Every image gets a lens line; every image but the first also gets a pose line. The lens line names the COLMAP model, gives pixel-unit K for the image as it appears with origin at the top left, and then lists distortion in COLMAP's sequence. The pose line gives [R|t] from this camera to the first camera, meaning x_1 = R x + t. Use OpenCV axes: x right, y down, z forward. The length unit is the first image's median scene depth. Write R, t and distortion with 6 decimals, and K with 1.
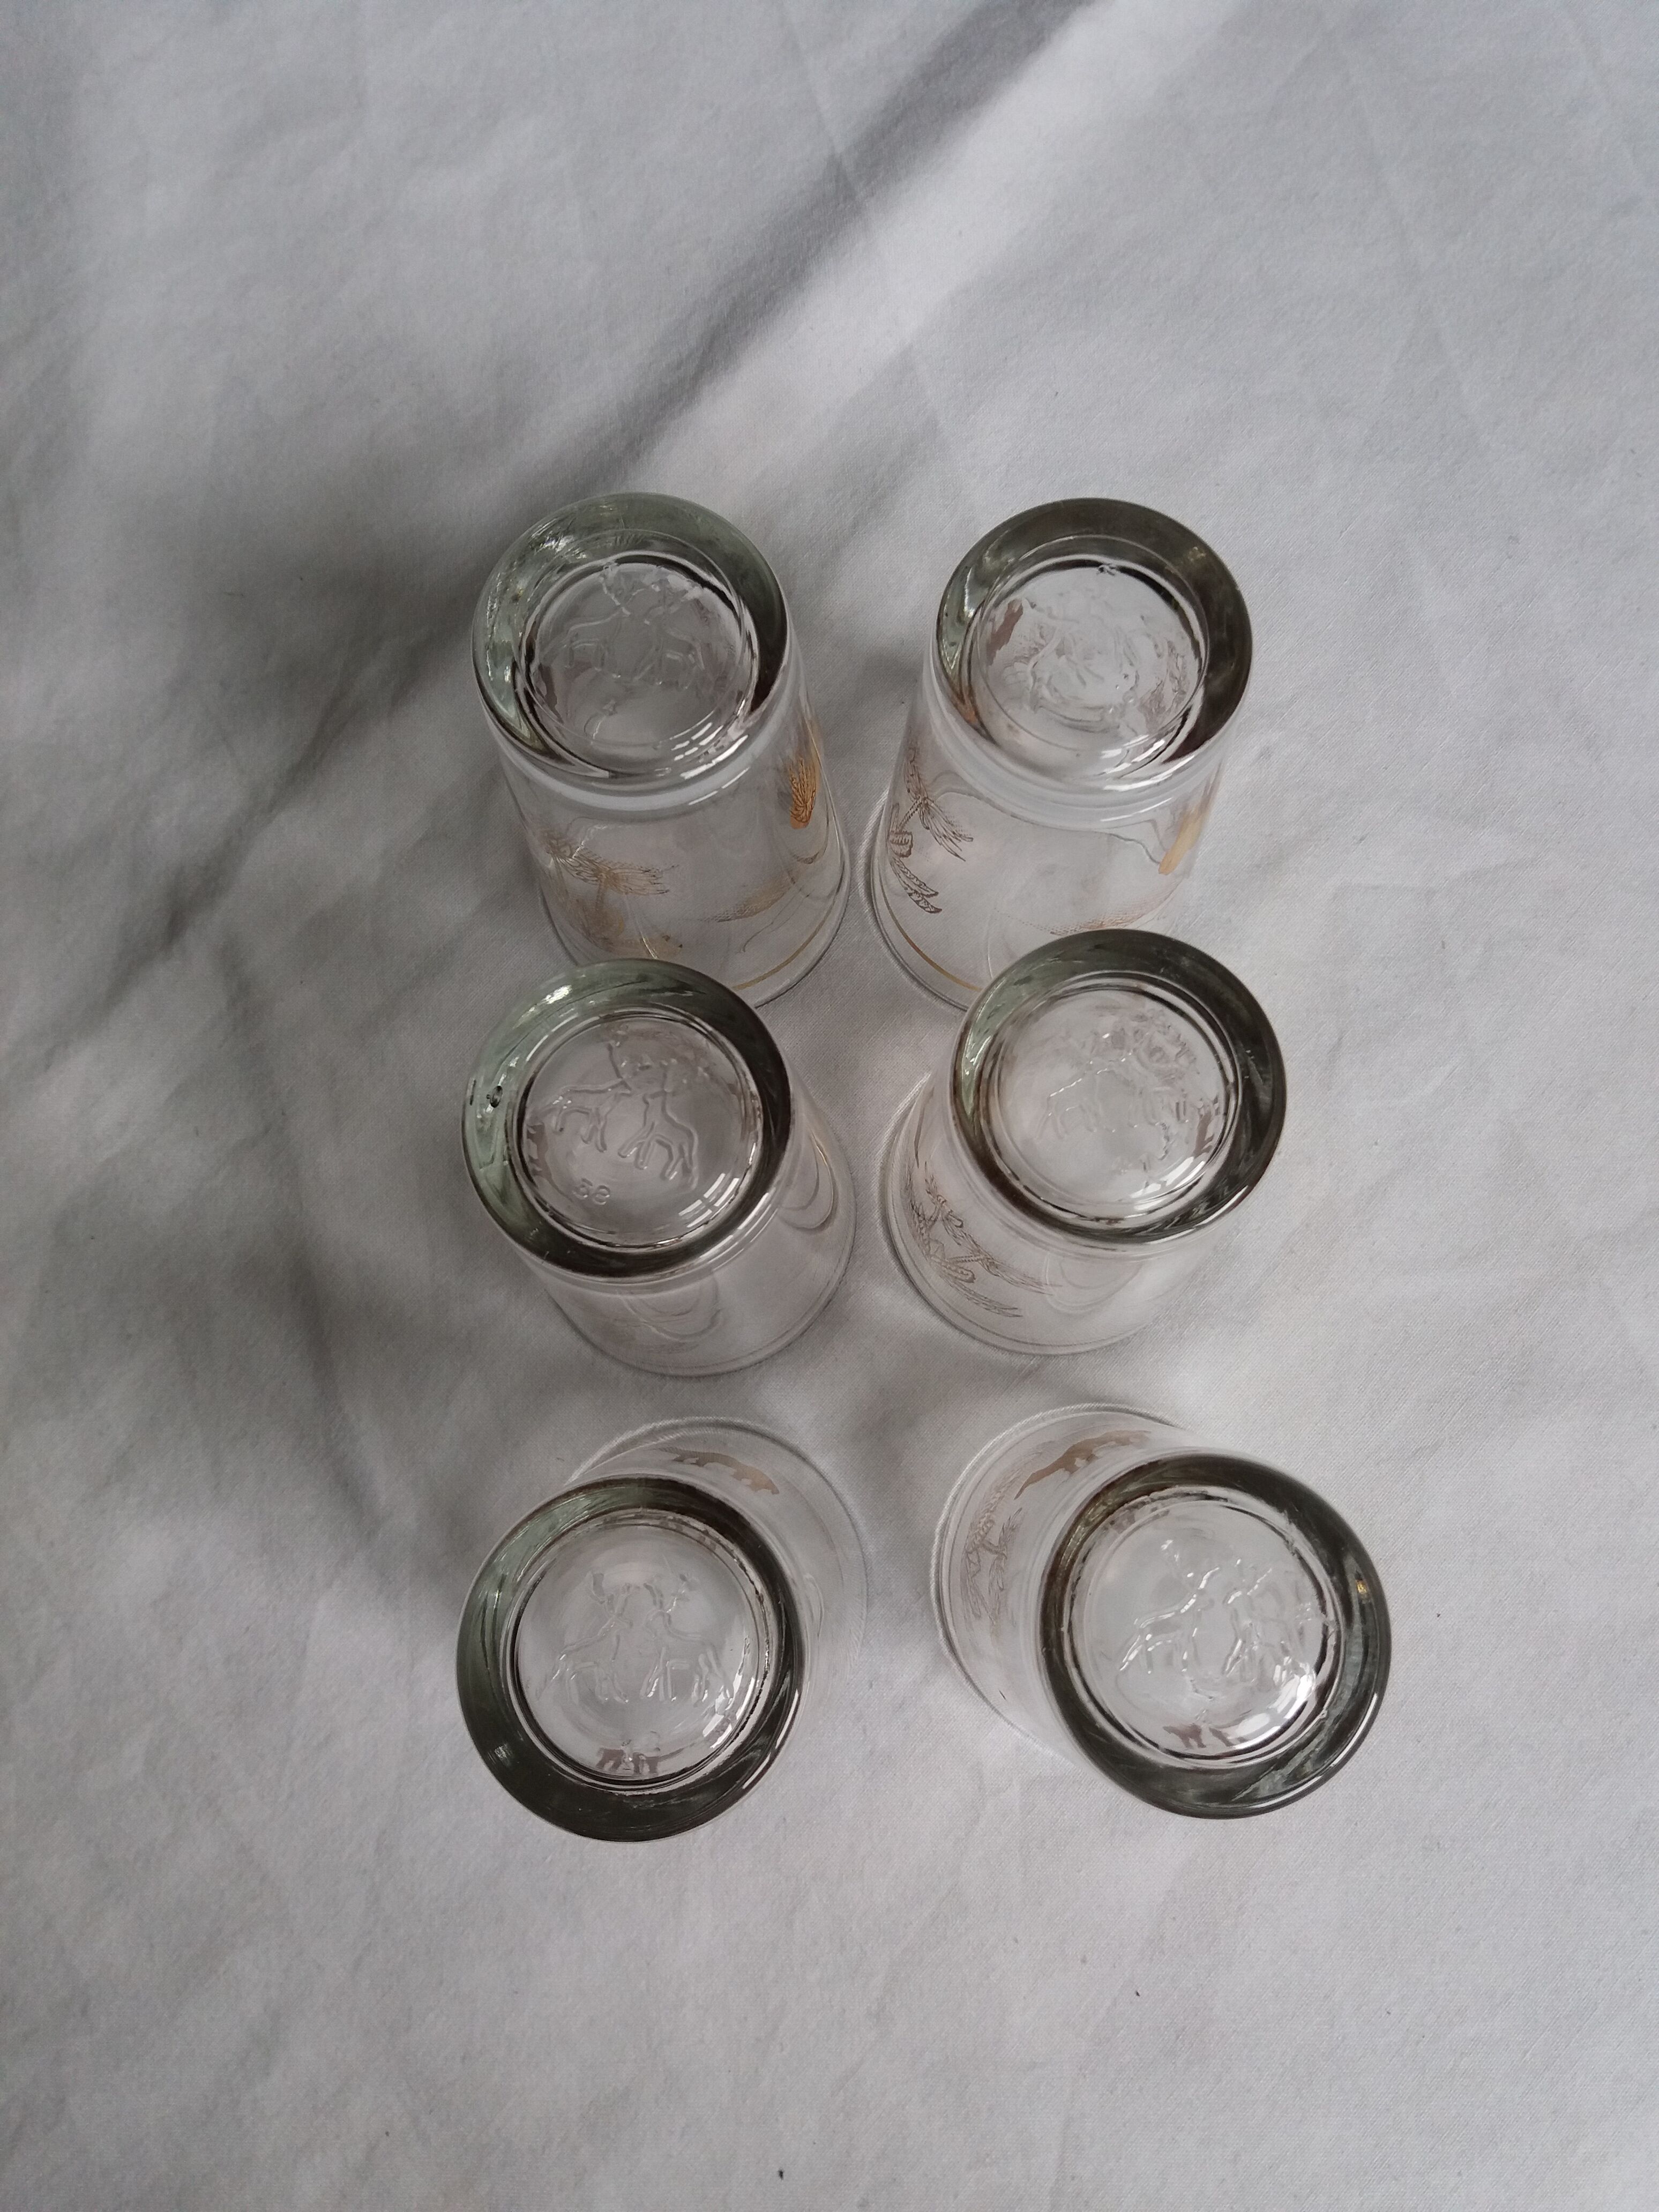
lens RADIAL K [[1902.8, 0, 829.5], [0, 1902.8, 1106.0], [0, 0, 1]] dist [0.007821, -0.089521]
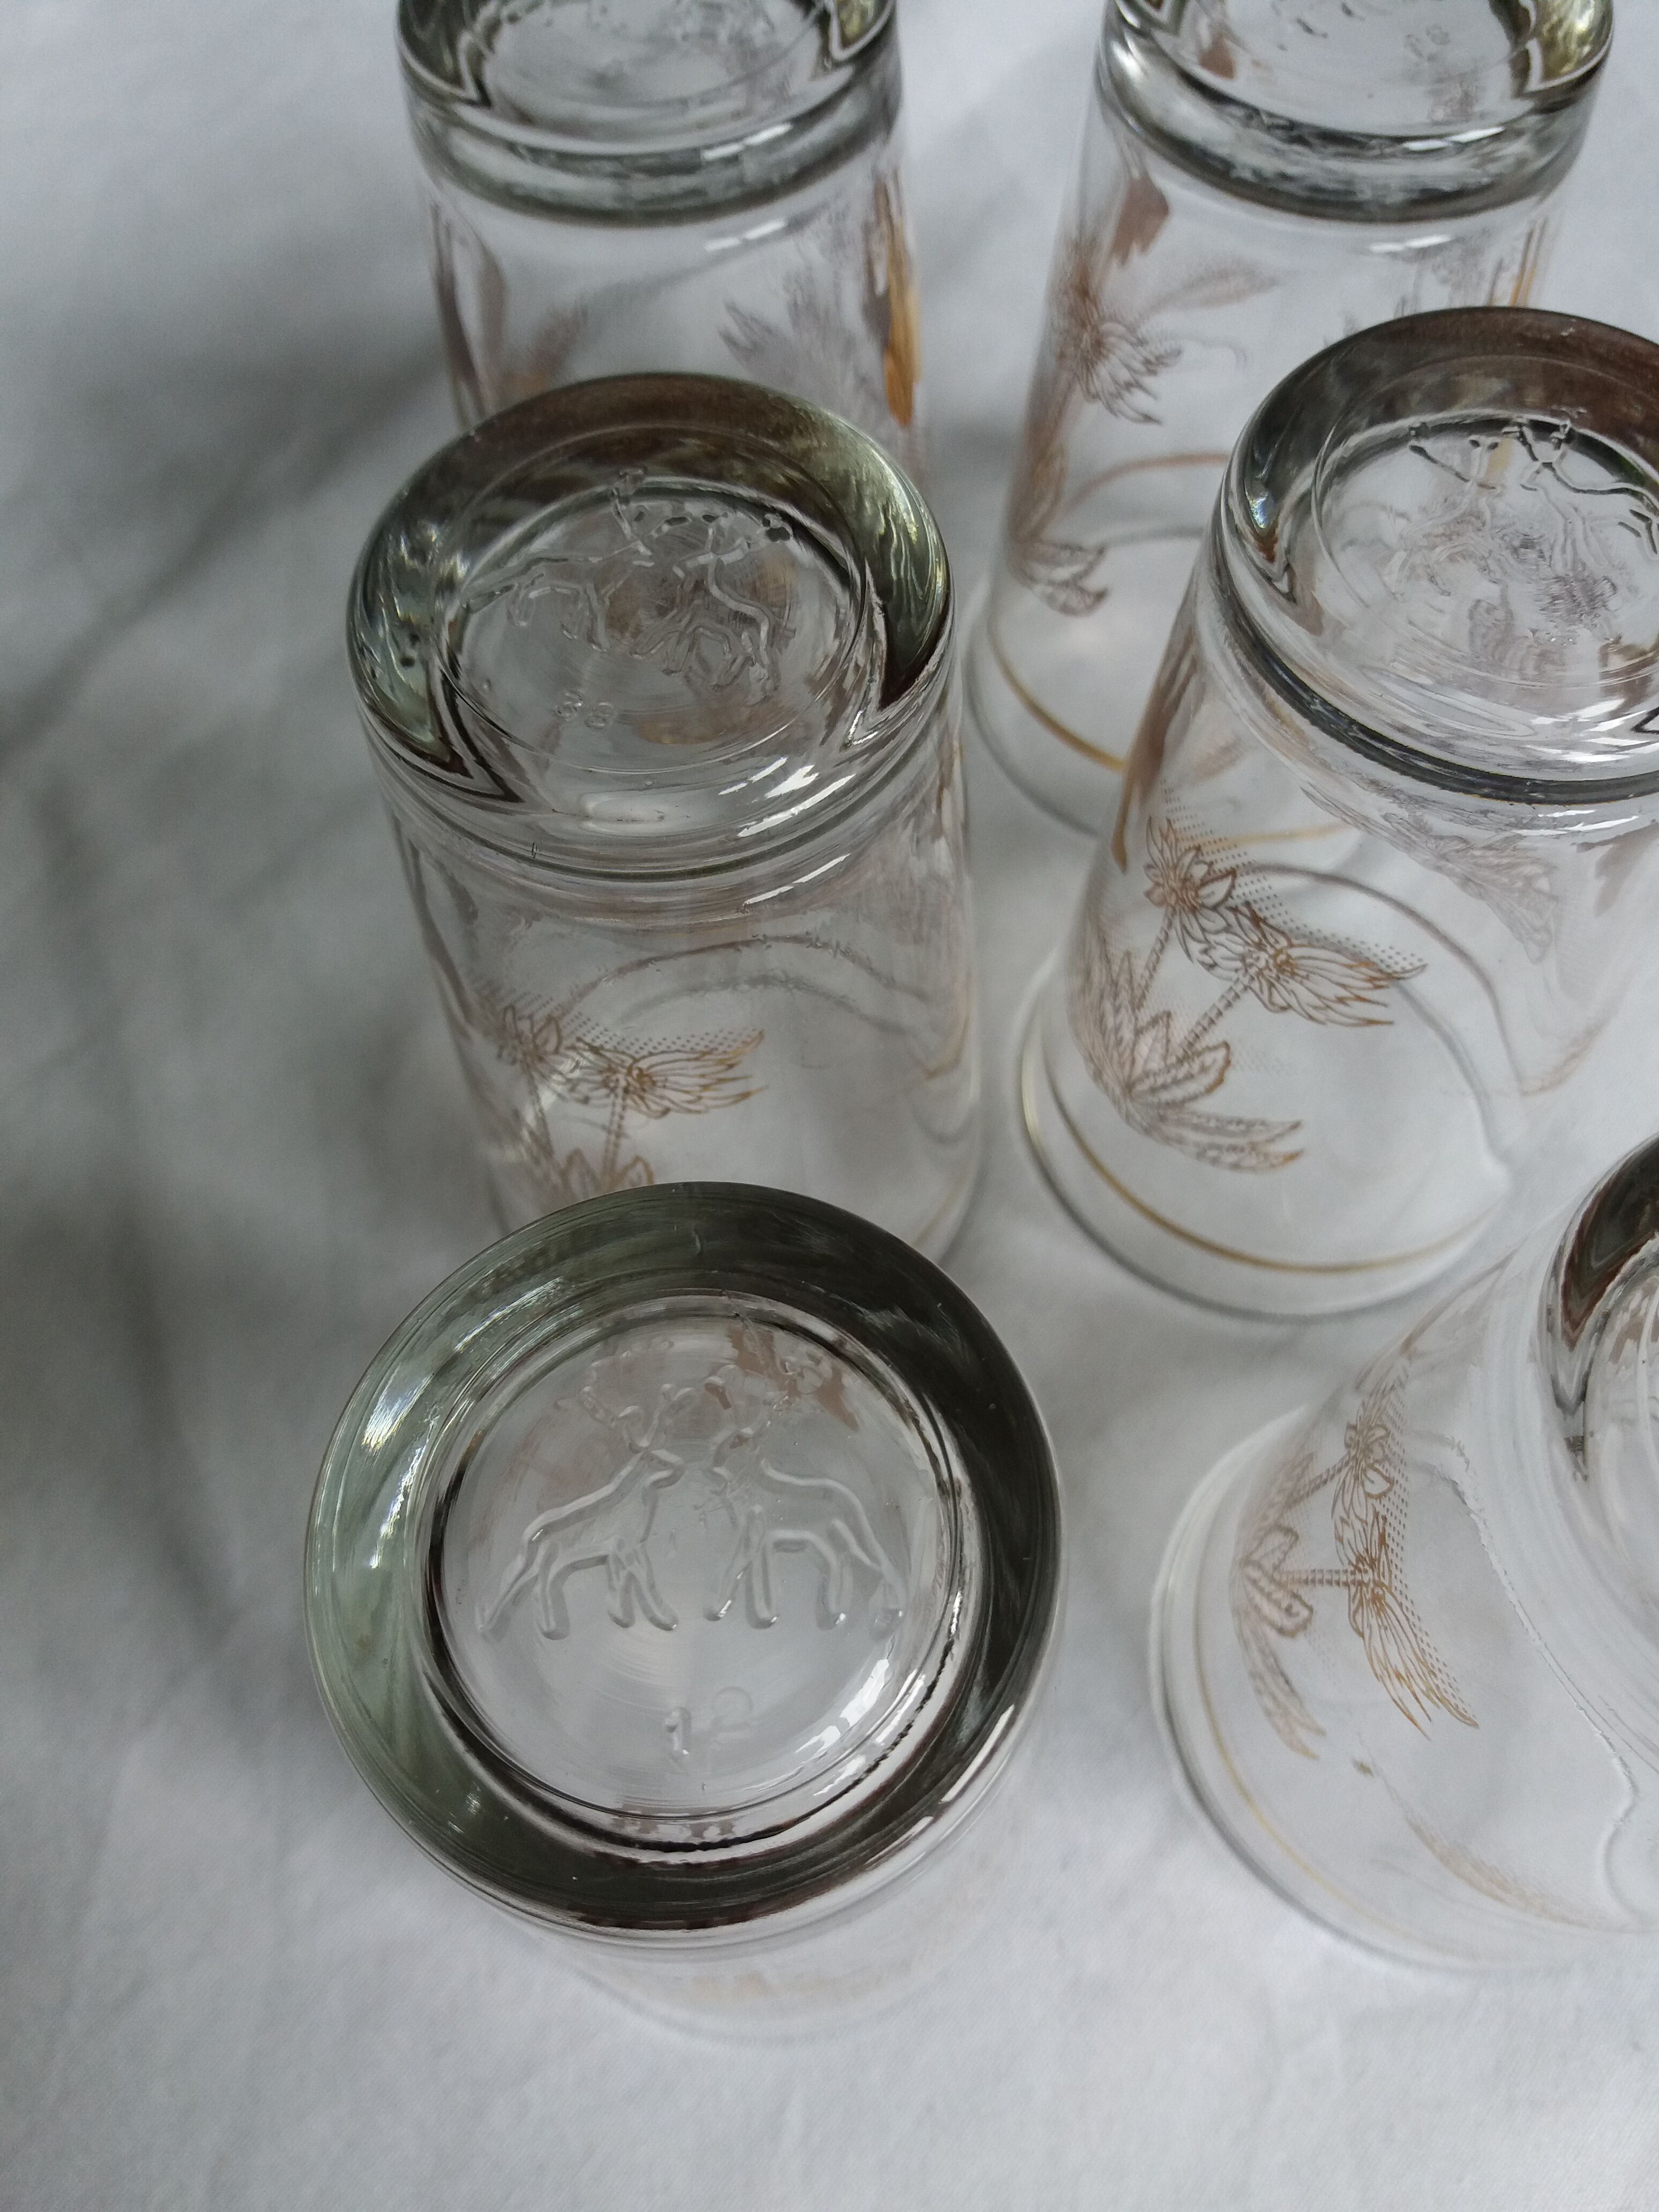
lens RADIAL K [[1906.3, 0, 829.5], [0, 1906.3, 1106.0], [0, 0, 1]] dist [-0.122870, 0.109628]
pose [[0.999289, -0.036965, 0.007366, -0.045660], [0.037685, 0.976109, -0.213988, 0.194246], [0.000720, 0.214114, 0.976808, 0.383899]]
